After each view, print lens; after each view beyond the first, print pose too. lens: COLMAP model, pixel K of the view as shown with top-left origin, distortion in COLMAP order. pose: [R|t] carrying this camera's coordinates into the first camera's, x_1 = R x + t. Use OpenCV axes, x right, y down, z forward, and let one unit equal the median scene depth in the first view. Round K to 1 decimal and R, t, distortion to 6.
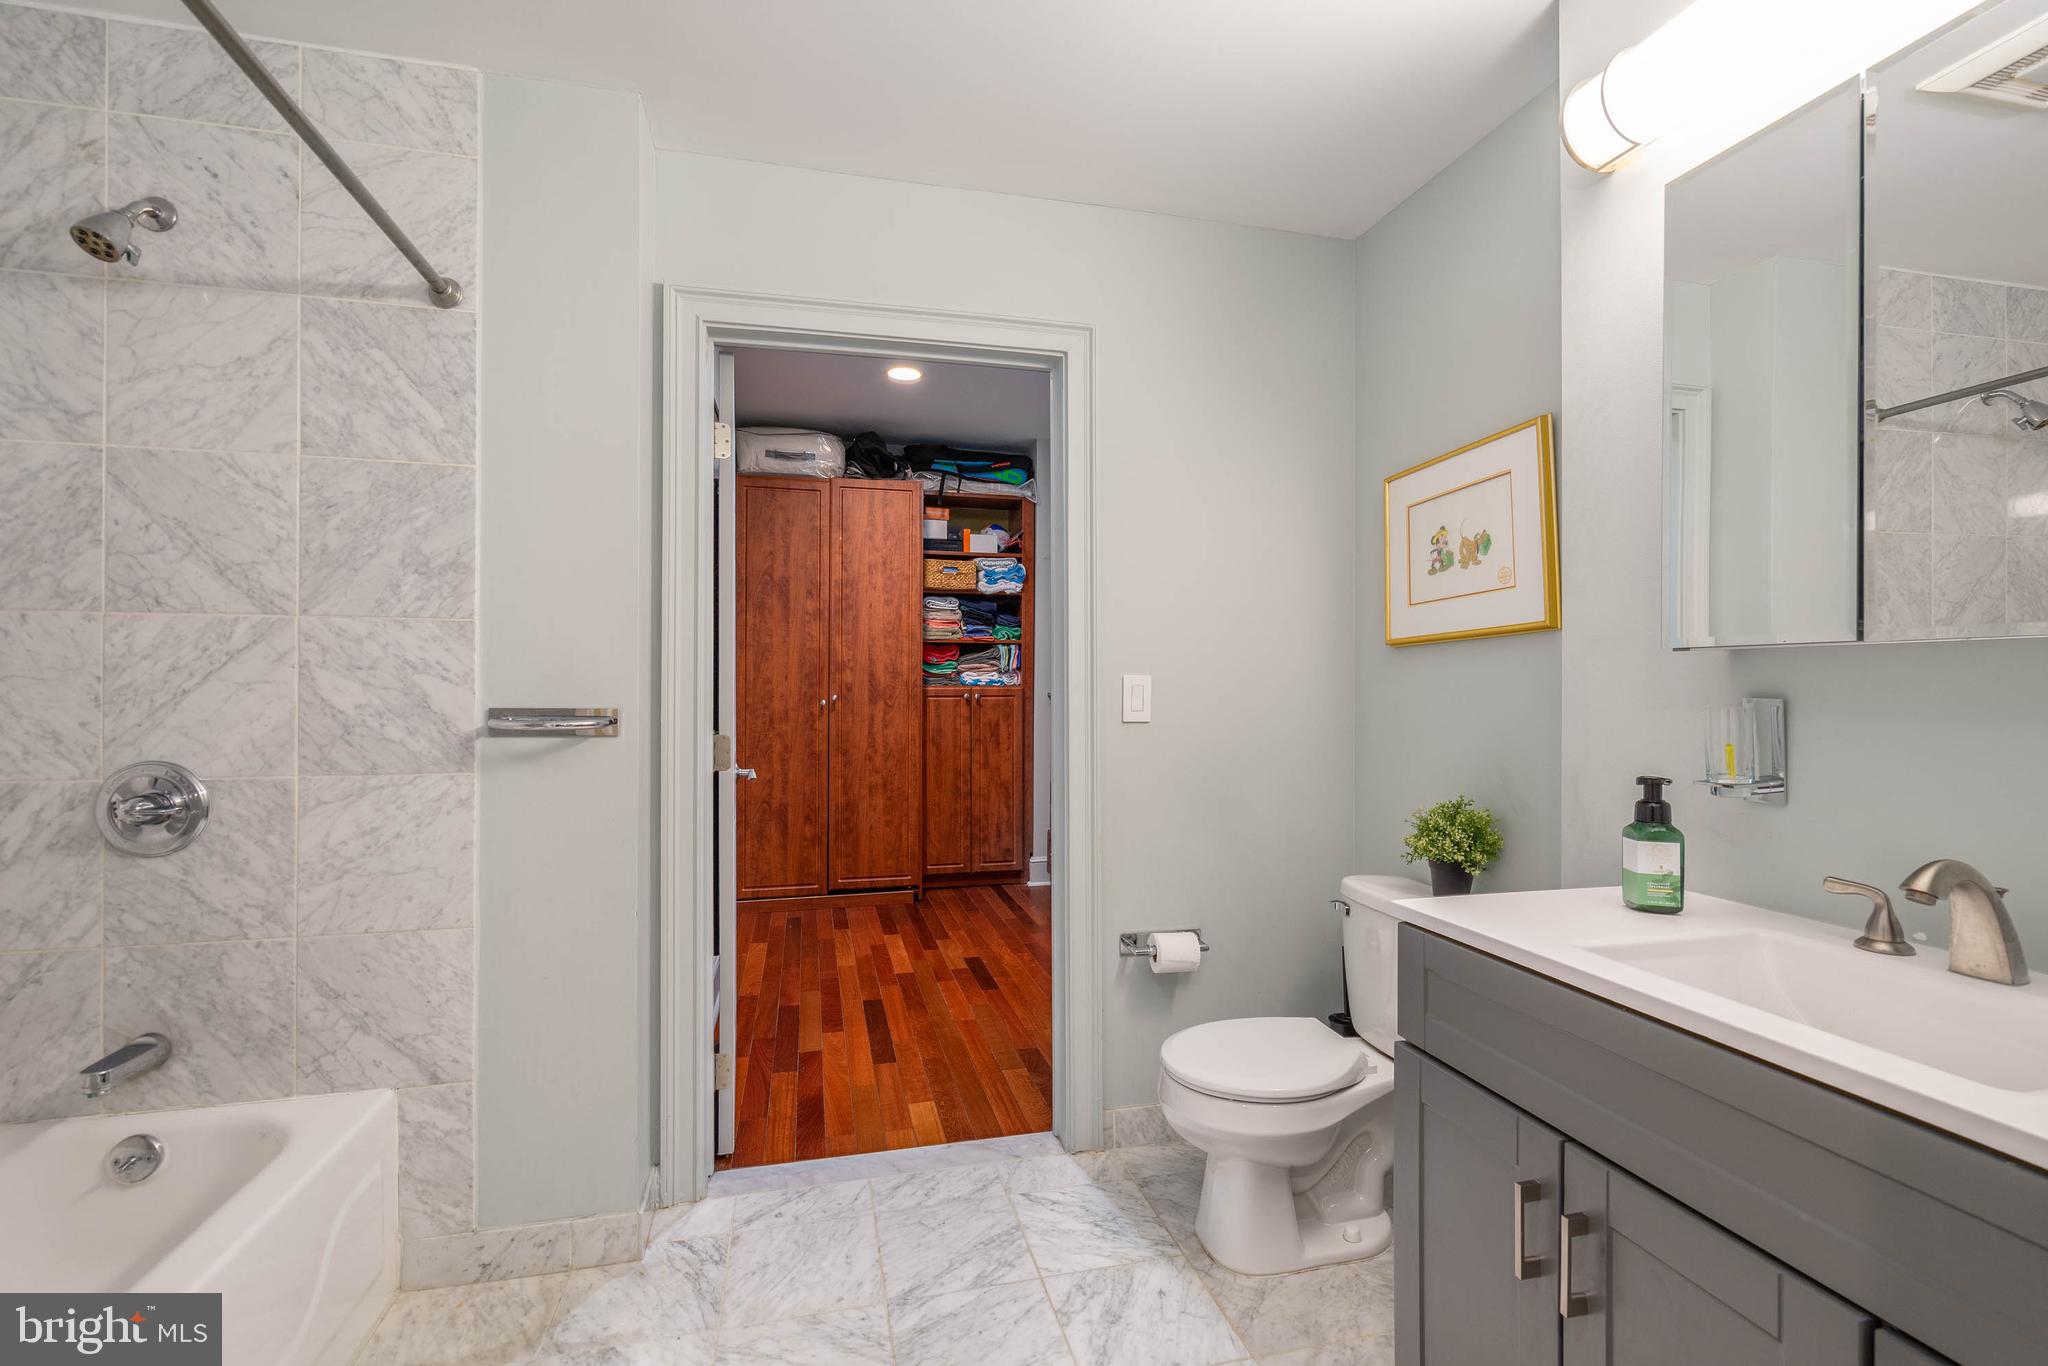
lens RADIAL K [[920.5, 0, 1033.8], [0, 920.5, 683.3], [0, 0, 1]] dist [-0.000730, -0.000194]
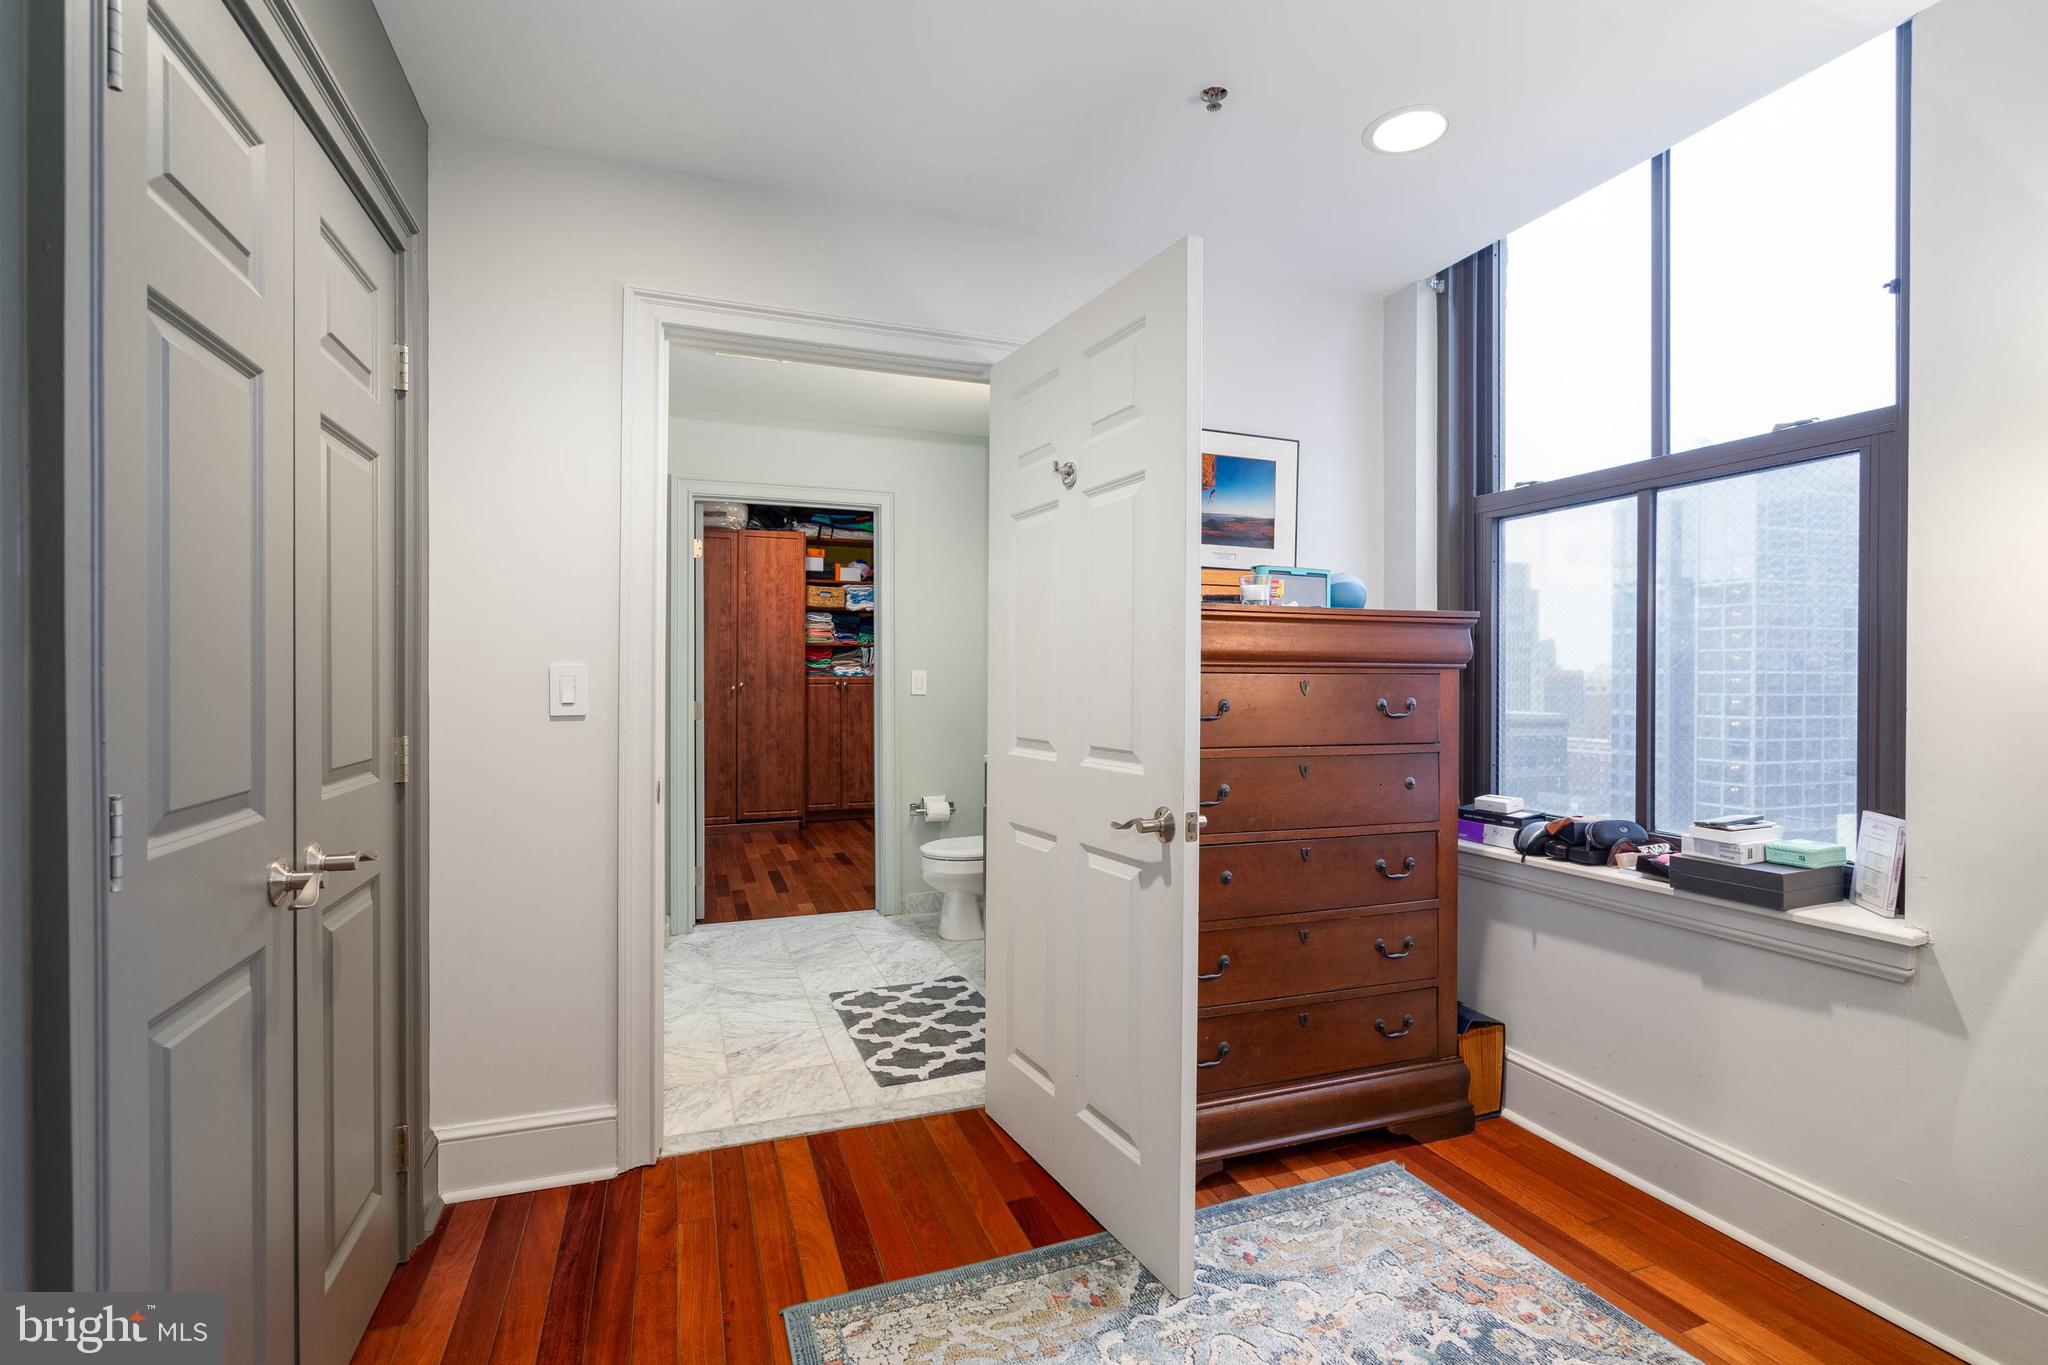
lens RADIAL K [[975.9, 0, 1081.6], [0, 975.9, 683.6], [0, 0, 1]] dist [0.000133, 0.000050]
pose [[0.987990, -0.000476, 0.154517, 0.067965], [-0.000981, 0.999956, 0.009354, -0.000492], [-0.154515, -0.009393, 0.987946, -0.554615]]
